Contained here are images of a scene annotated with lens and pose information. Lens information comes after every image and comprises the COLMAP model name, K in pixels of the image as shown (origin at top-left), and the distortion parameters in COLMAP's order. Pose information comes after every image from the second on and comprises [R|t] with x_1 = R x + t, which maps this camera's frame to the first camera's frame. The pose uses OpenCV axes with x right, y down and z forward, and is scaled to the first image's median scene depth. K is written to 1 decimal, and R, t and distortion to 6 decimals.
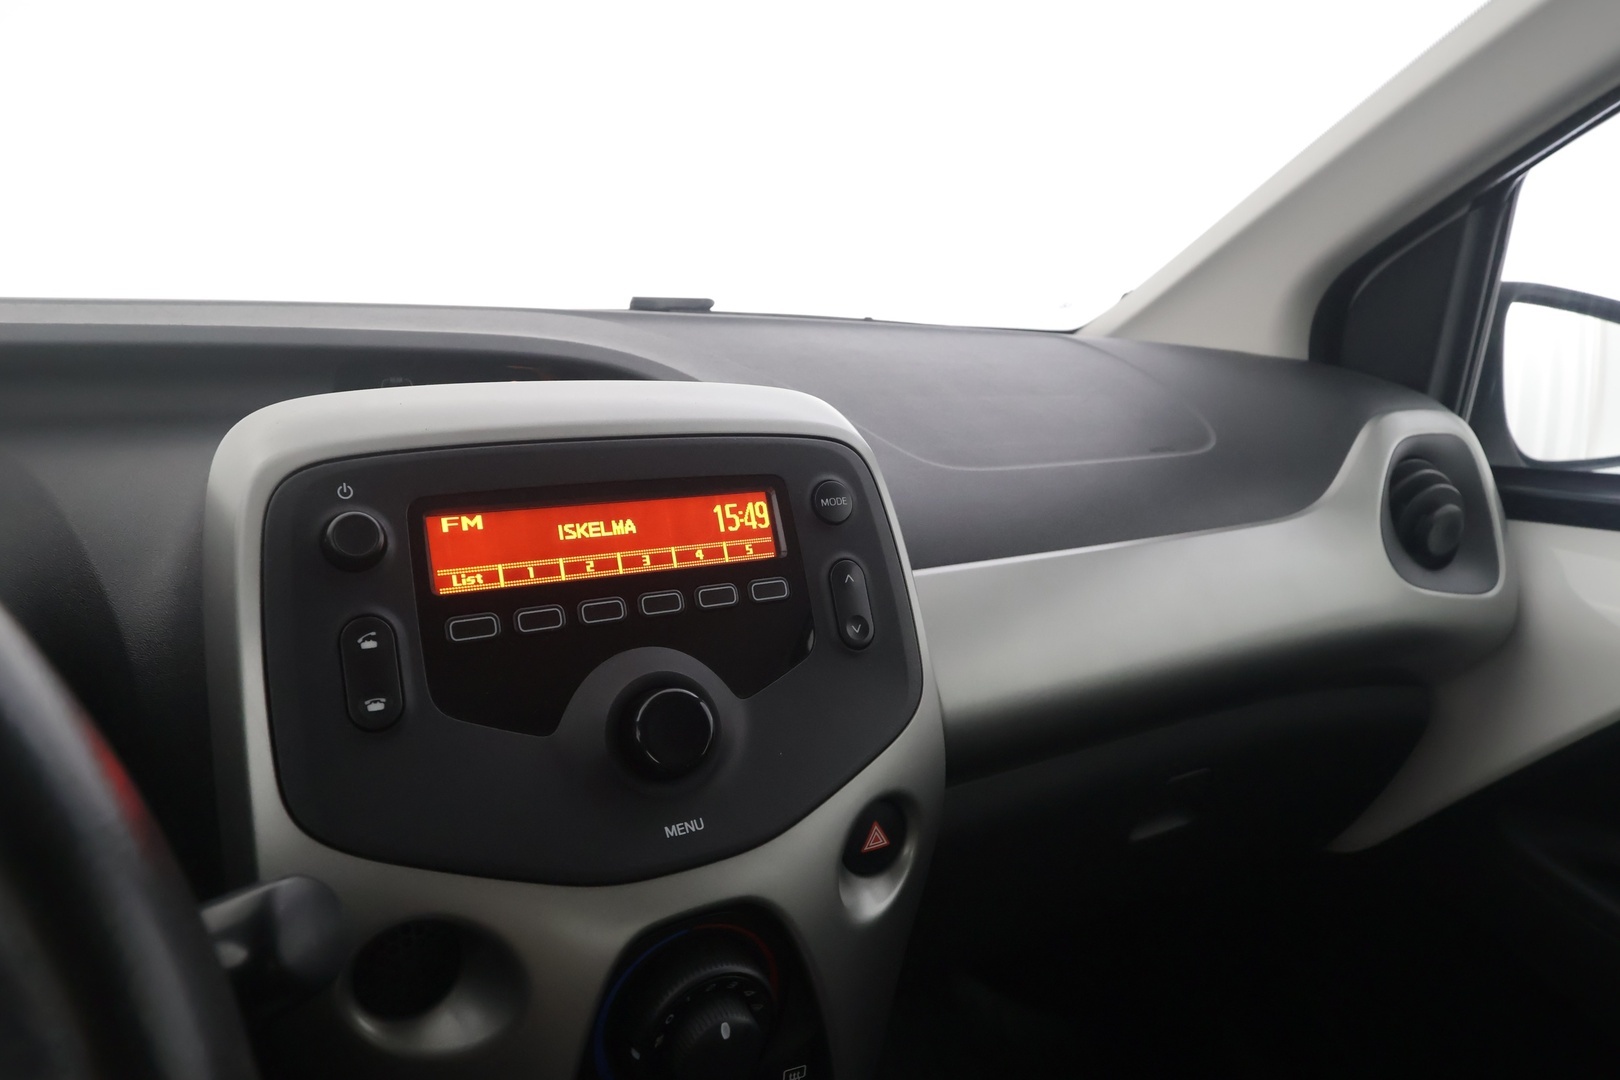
lens RADIAL K [[1011.4, 0, 801.8], [0, 1011.4, 532.2], [0, 0, 1]] dist [-0.005665, -0.000766]
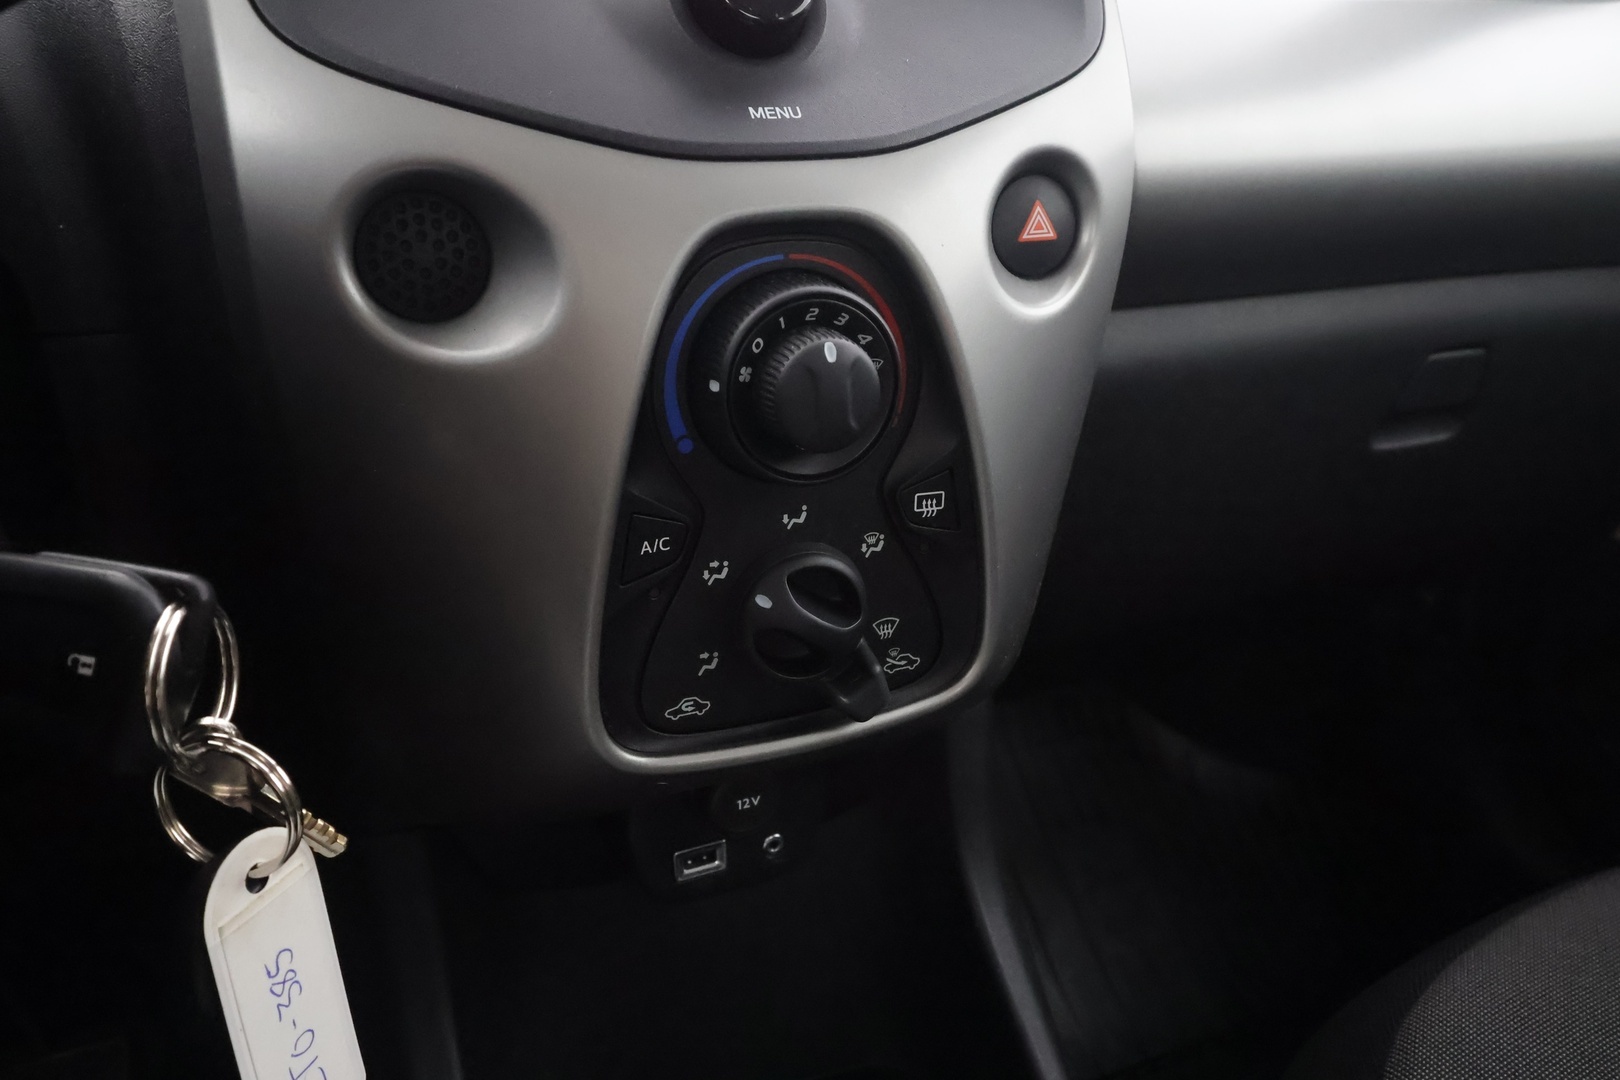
lens RADIAL K [[1090.3, 0, 812.1], [0, 1090.3, 549.0], [0, 0, 1]] dist [-0.008579, 0.008323]
pose [[0.989865, -0.003207, -0.141976, 0.022227], [0.018137, 0.994413, 0.103991, 0.486512], [0.140849, -0.105512, 0.984393, 0.162419]]
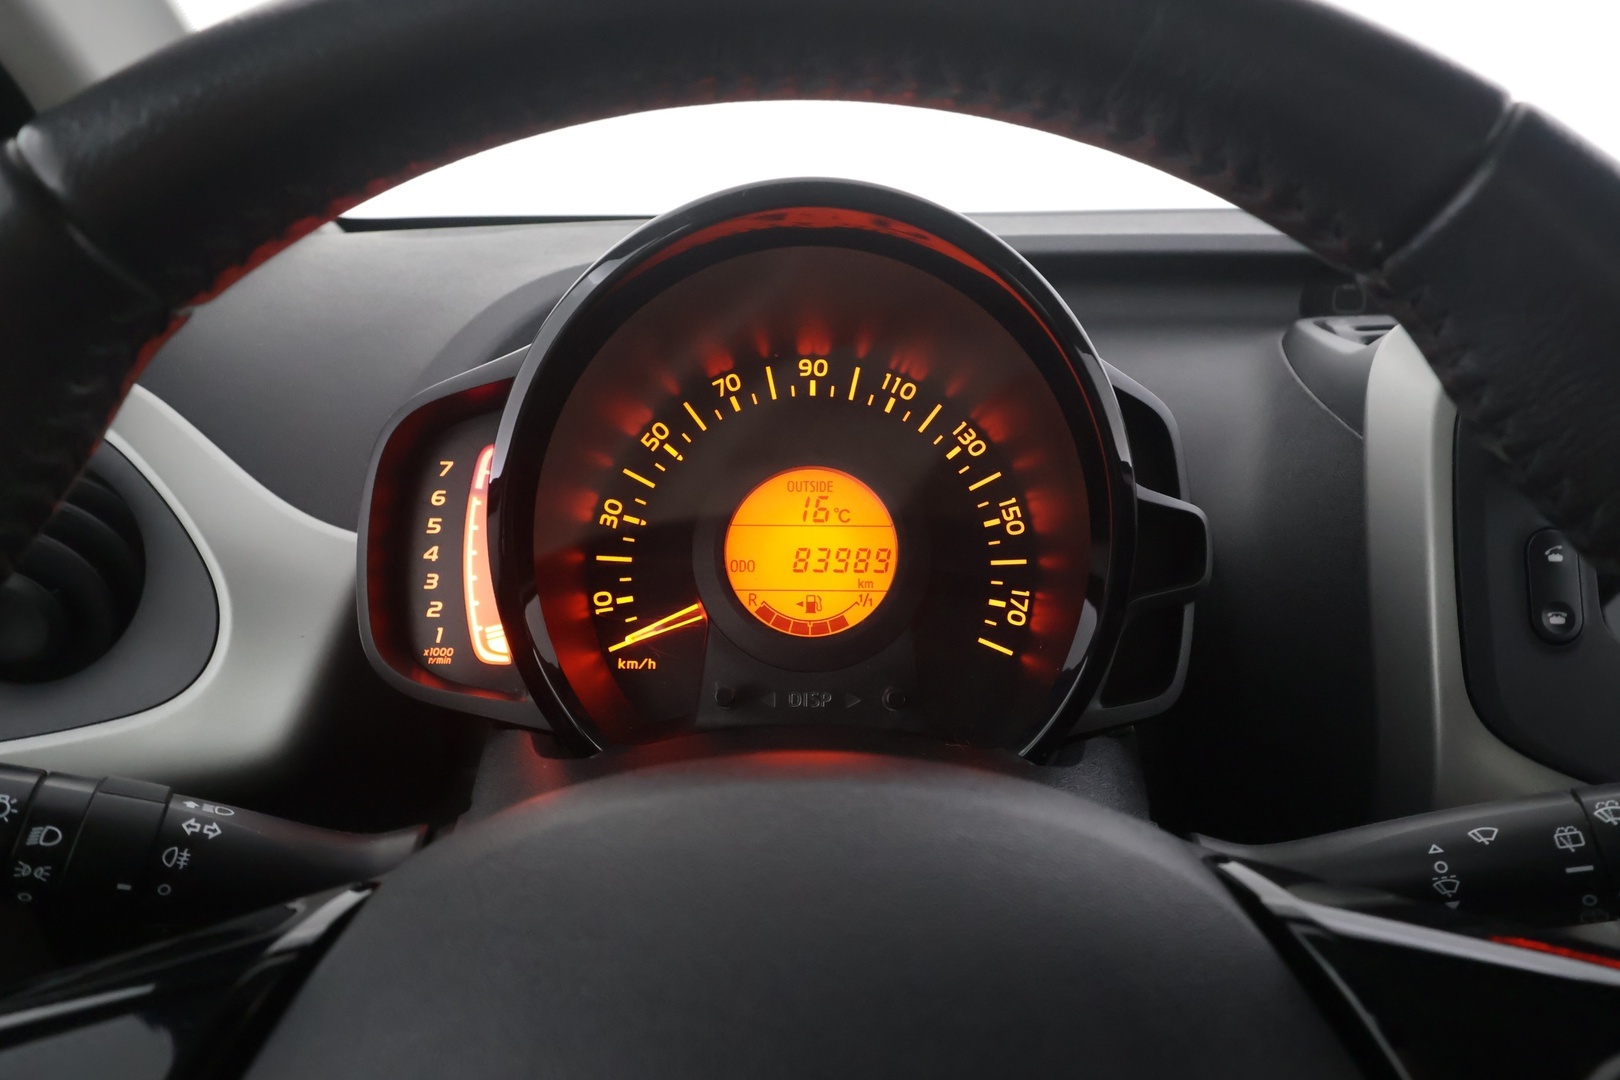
lens RADIAL K [[1090.3, 0, 824.6], [0, 1090.3, 543.9], [0, 0, 1]] dist [-0.008579, 0.008323]
pose [[0.858553, 0.123377, -0.497660, -0.435742], [-0.083822, 0.991333, 0.101157, 0.042037], [0.505827, -0.045134, 0.861453, -0.242167]]
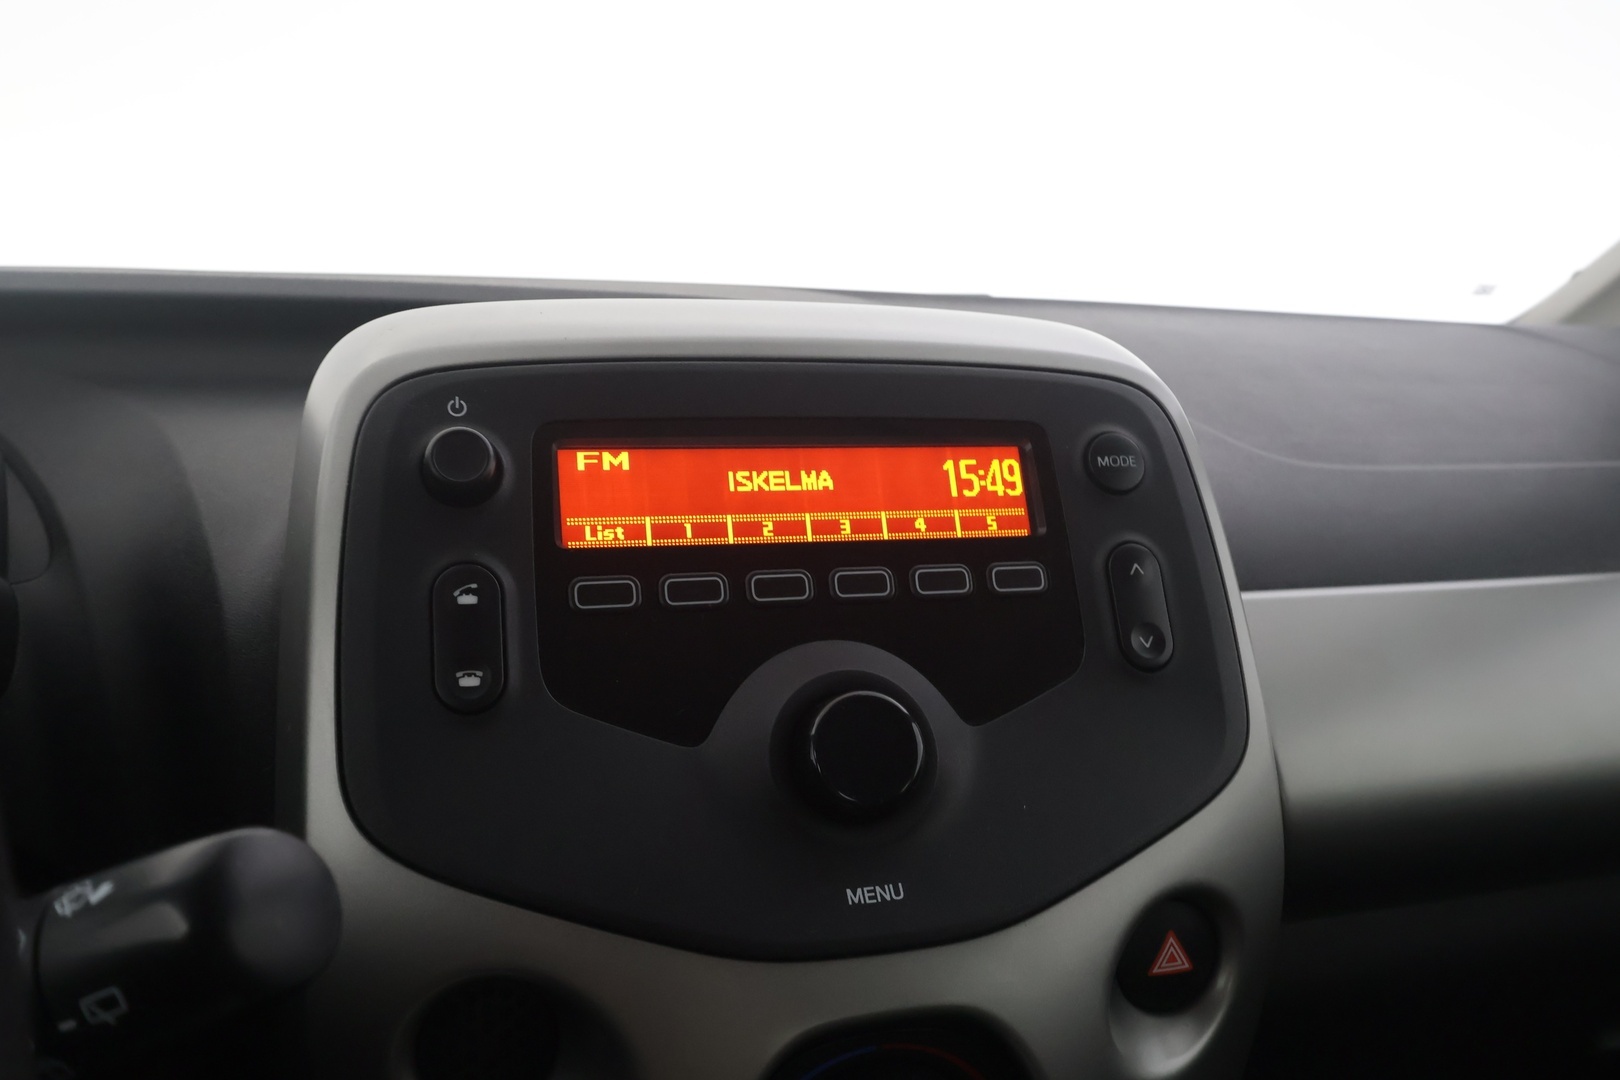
lens RADIAL K [[1227.1, 0, 822.1], [0, 1227.1, 537.8], [0, 0, 1]] dist [-0.008024, -0.008084]
pose [[0.969613, 0.014953, -0.244185, 0.045896], [-0.038483, 0.995026, -0.091878, 0.117976], [0.241597, 0.098483, 0.965366, 0.144598]]
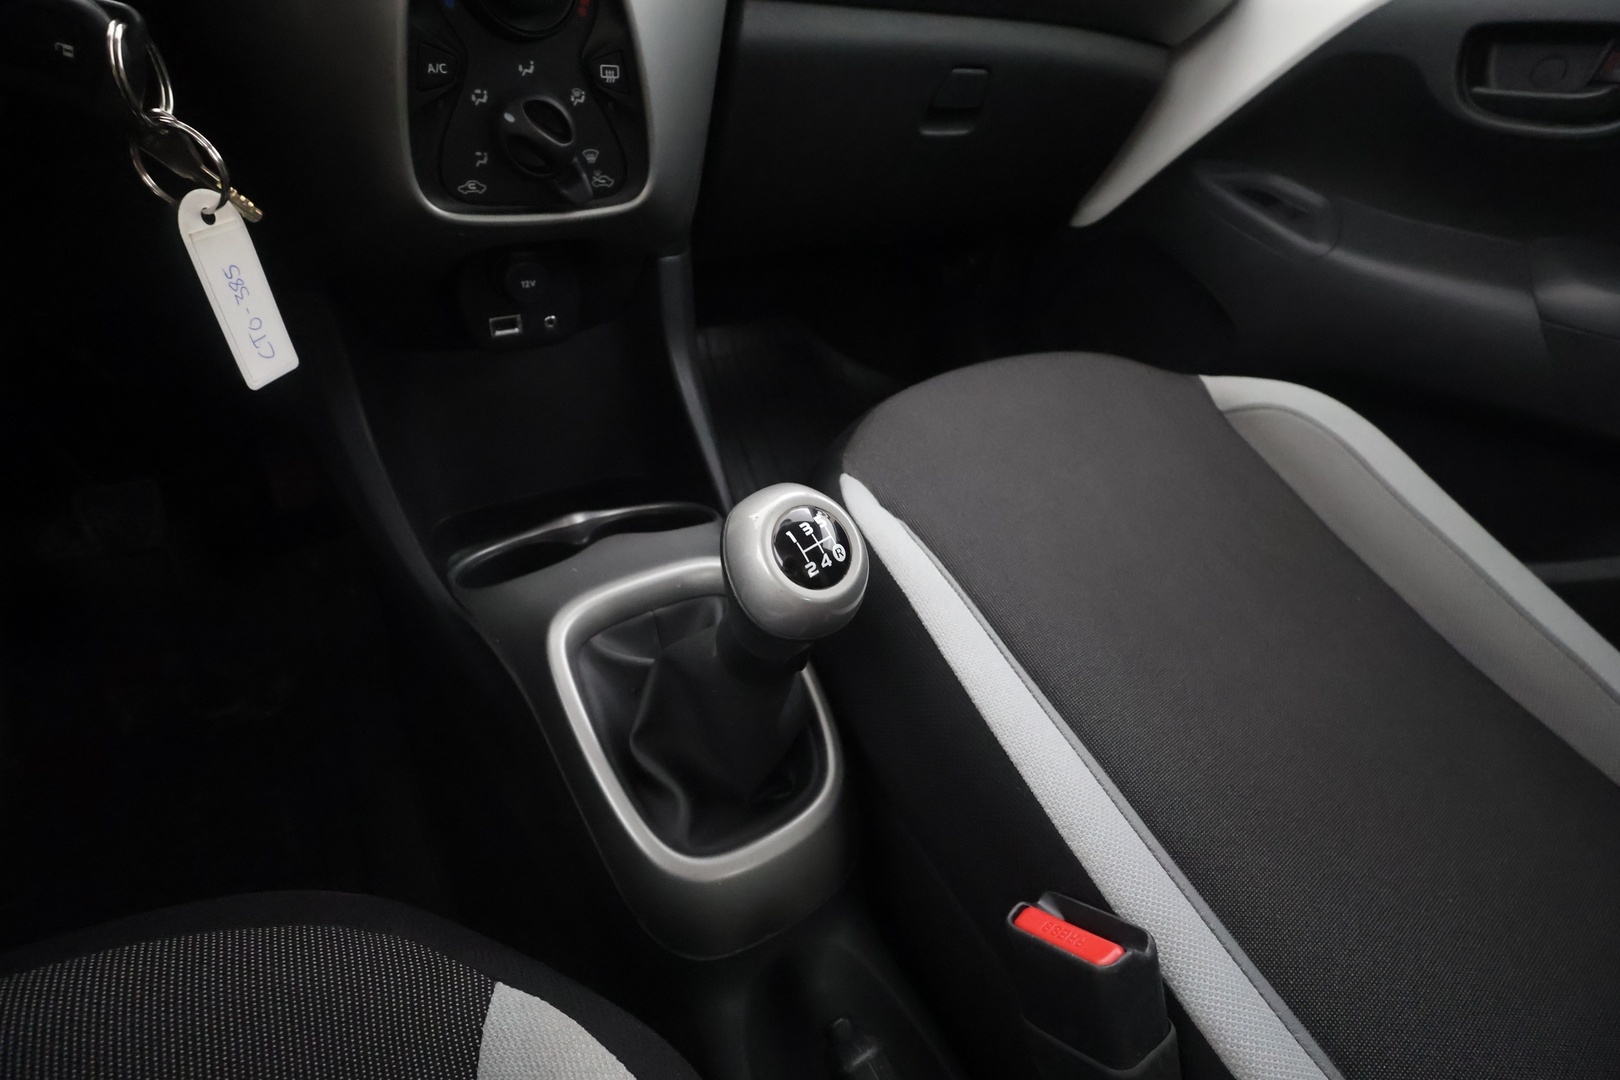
lens RADIAL K [[721.1, 0, 802.6], [0, 721.1, 547.8], [0, 0, 1]] dist [-0.005501, 0.000586]
pose [[0.997886, 0.021882, 0.061188, 0.206302], [-0.045136, 0.910795, 0.410385, 0.713996], [-0.046749, -0.412279, 0.909857, -0.152331]]
